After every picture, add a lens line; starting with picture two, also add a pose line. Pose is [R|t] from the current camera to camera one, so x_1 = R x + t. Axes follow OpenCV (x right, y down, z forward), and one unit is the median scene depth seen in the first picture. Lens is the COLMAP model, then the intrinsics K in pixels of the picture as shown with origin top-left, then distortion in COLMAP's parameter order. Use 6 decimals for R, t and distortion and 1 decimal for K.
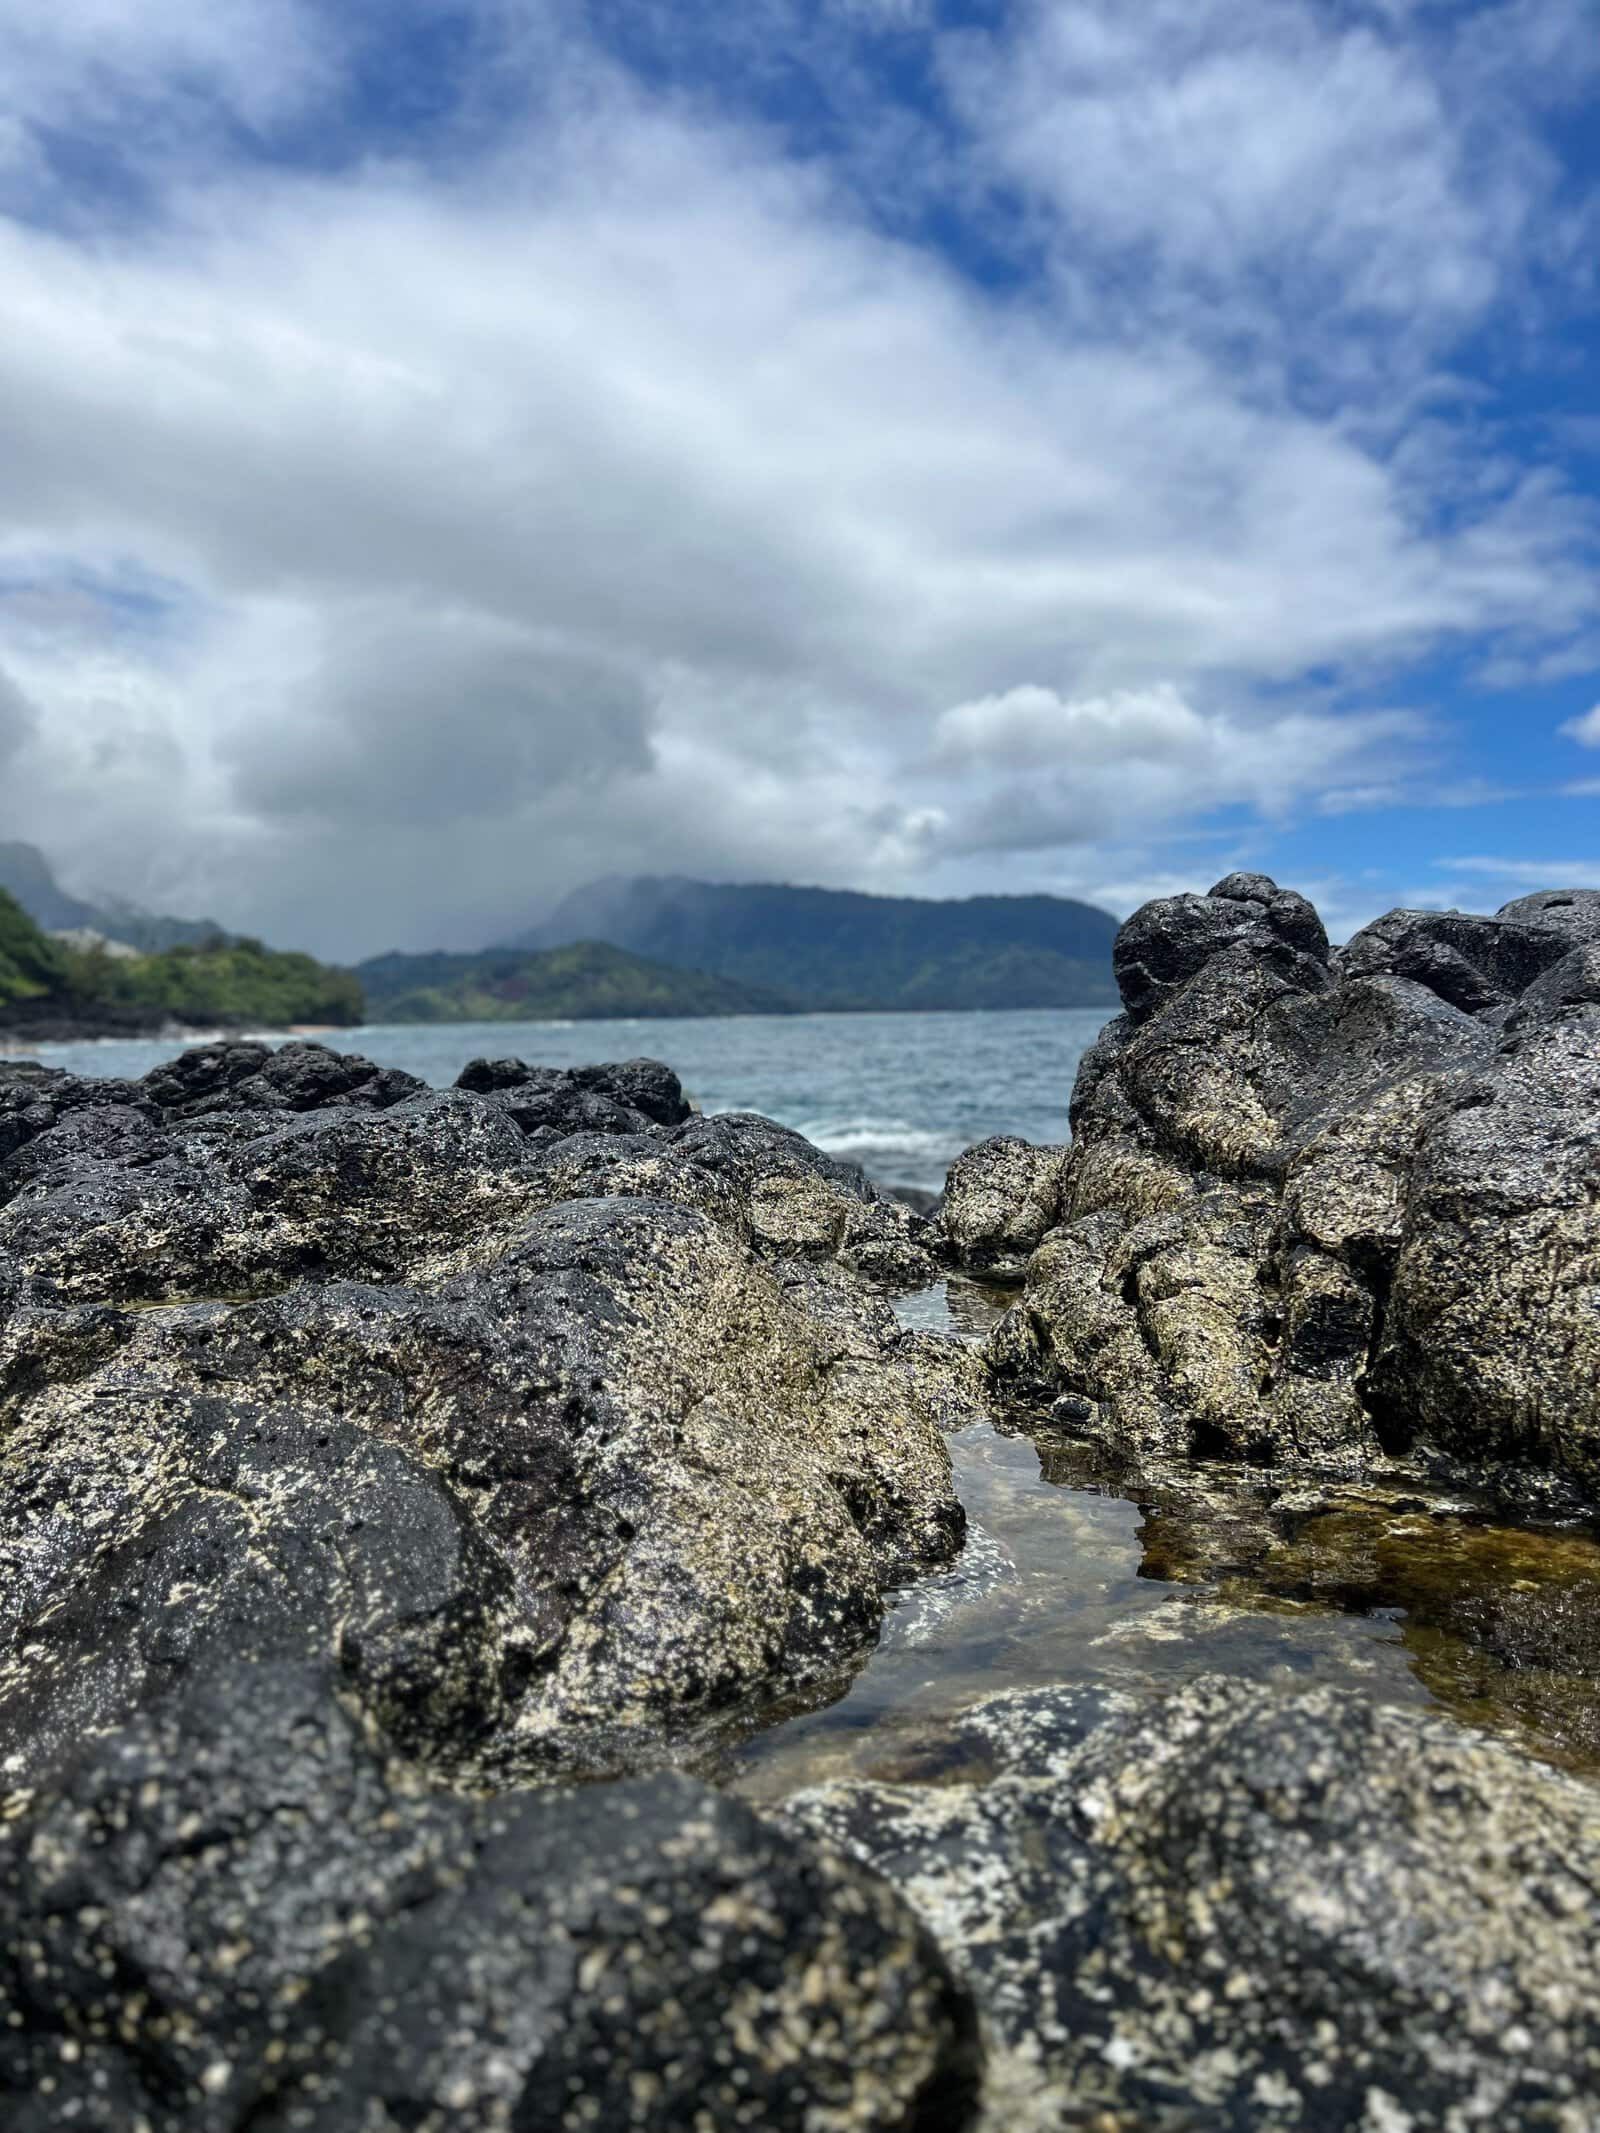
lens RADIAL K [[1562.8, 0, 799.6], [0, 1562.8, 1071.7], [0, 0, 1]] dist [0.009583, -0.001383]
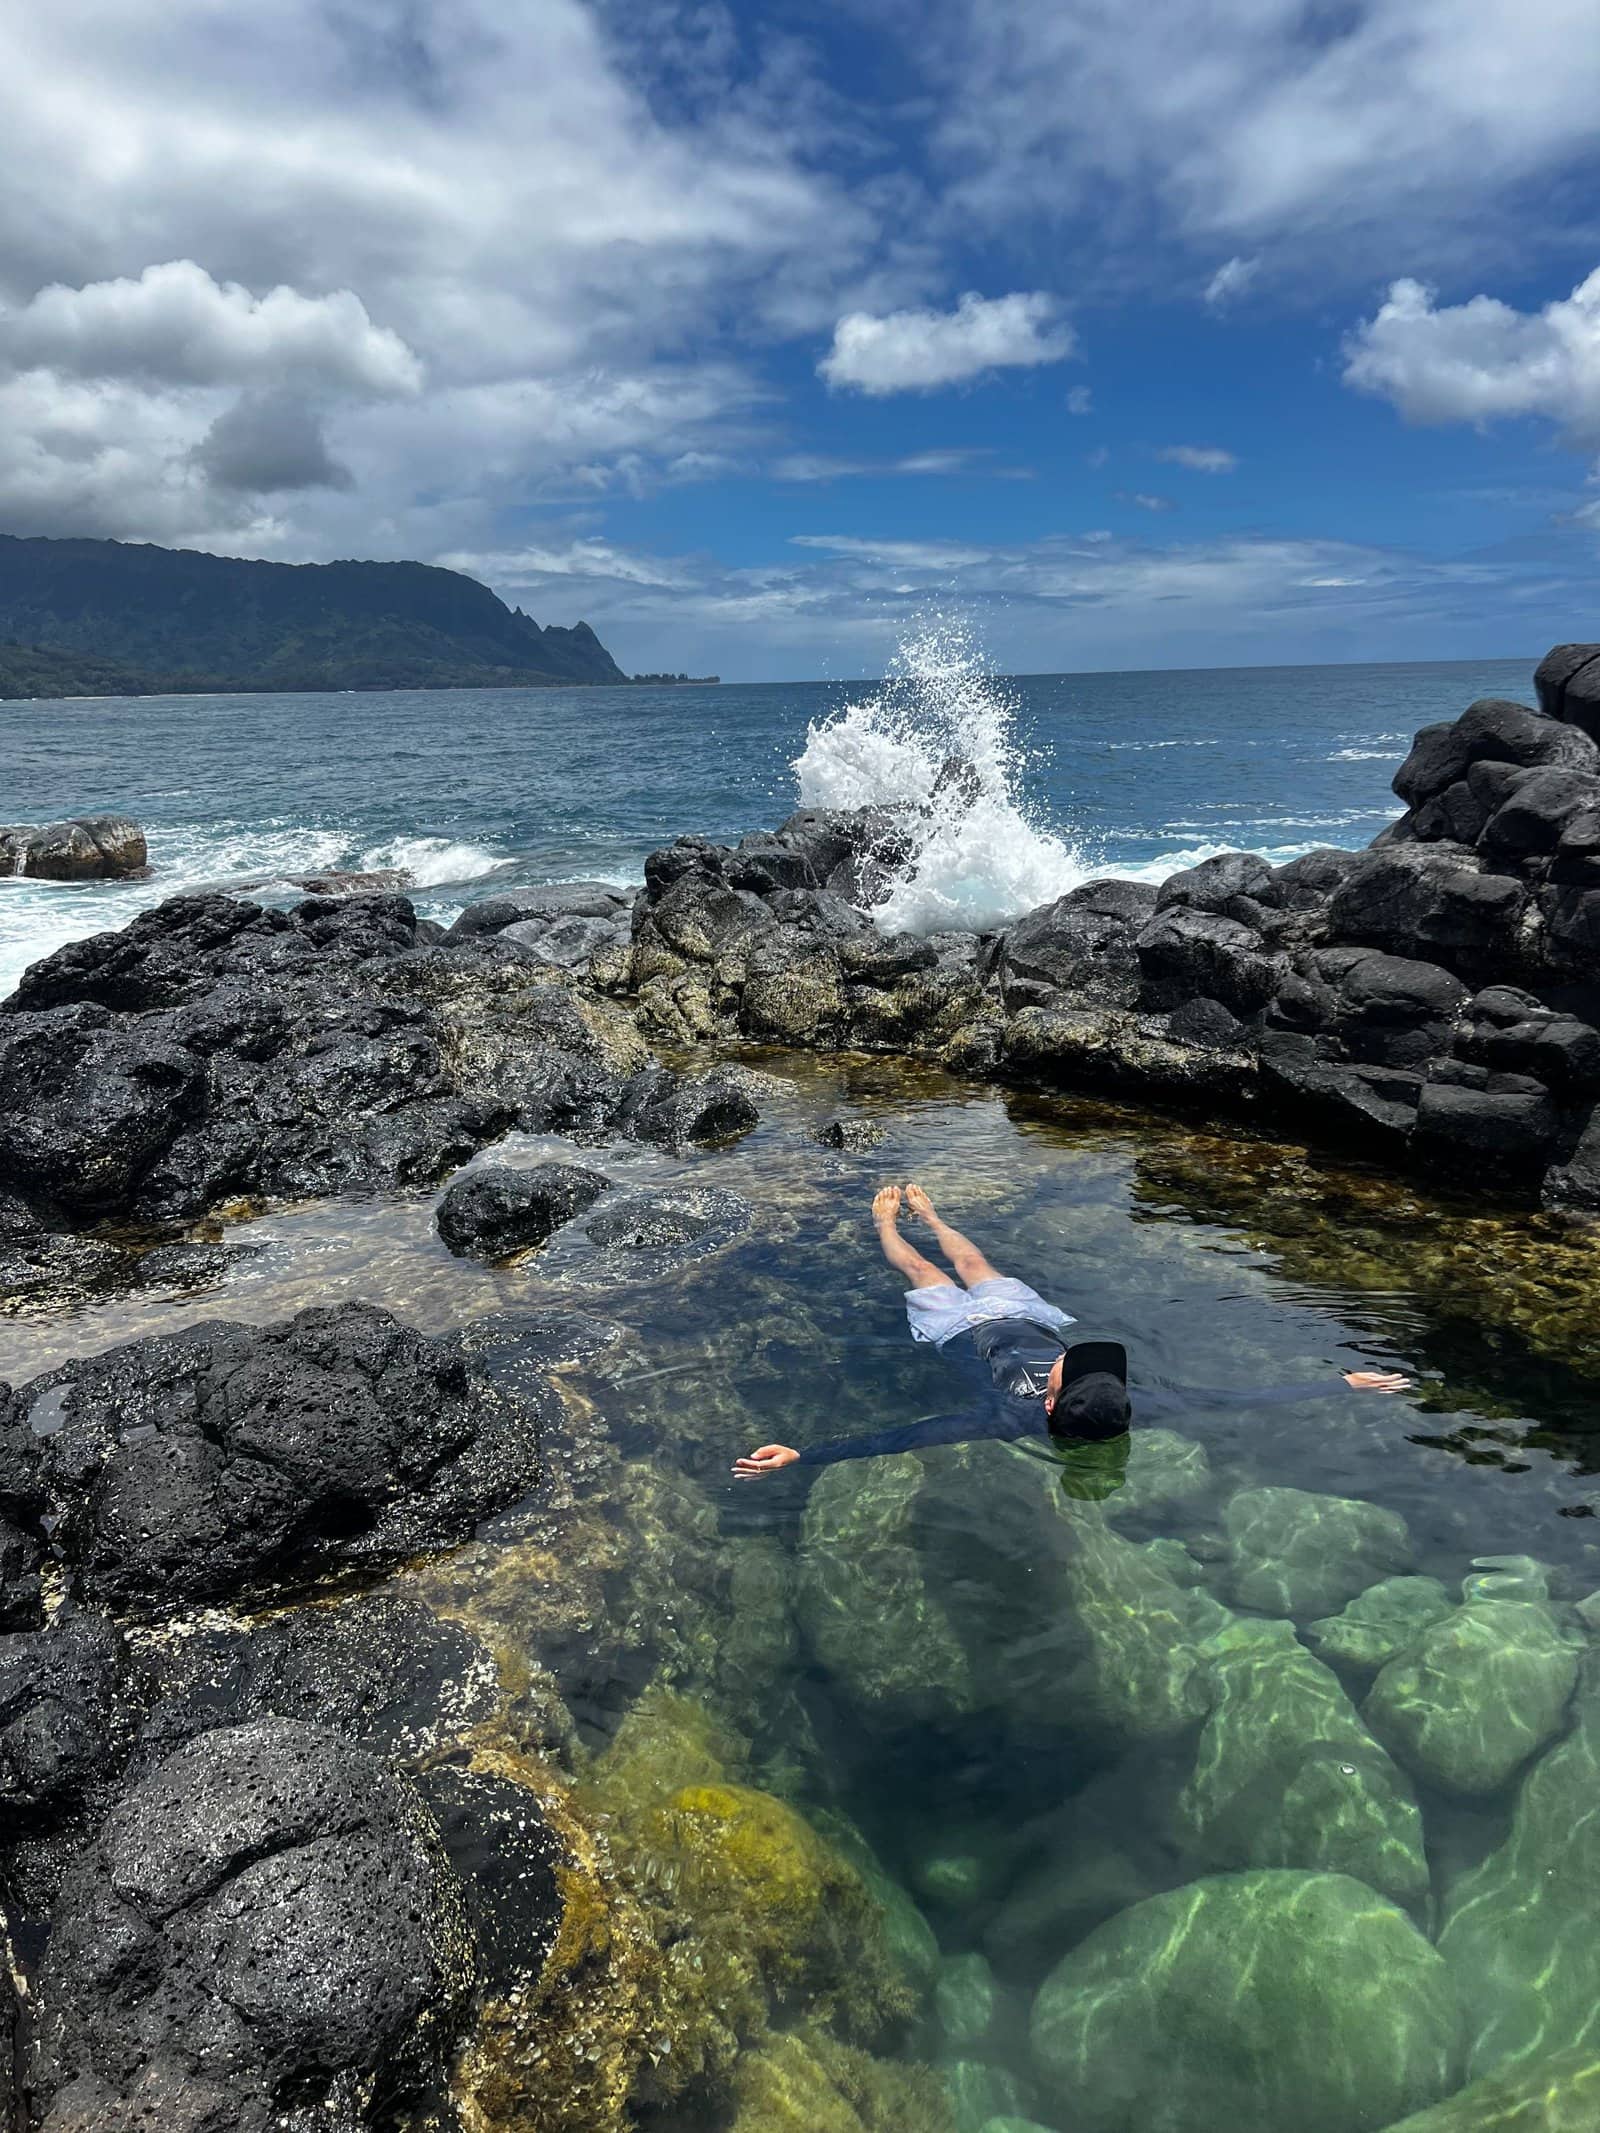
lens RADIAL K [[1562.8, 0, 800.5], [0, 1562.8, 1068.4], [0, 0, 1]] dist [0.009583, -0.001383]
pose [[0.926080, -0.089445, 0.366571, -0.837958], [0.015473, 0.979683, 0.199956, -0.410602], [-0.377009, -0.179503, 0.908649, -2.357060]]
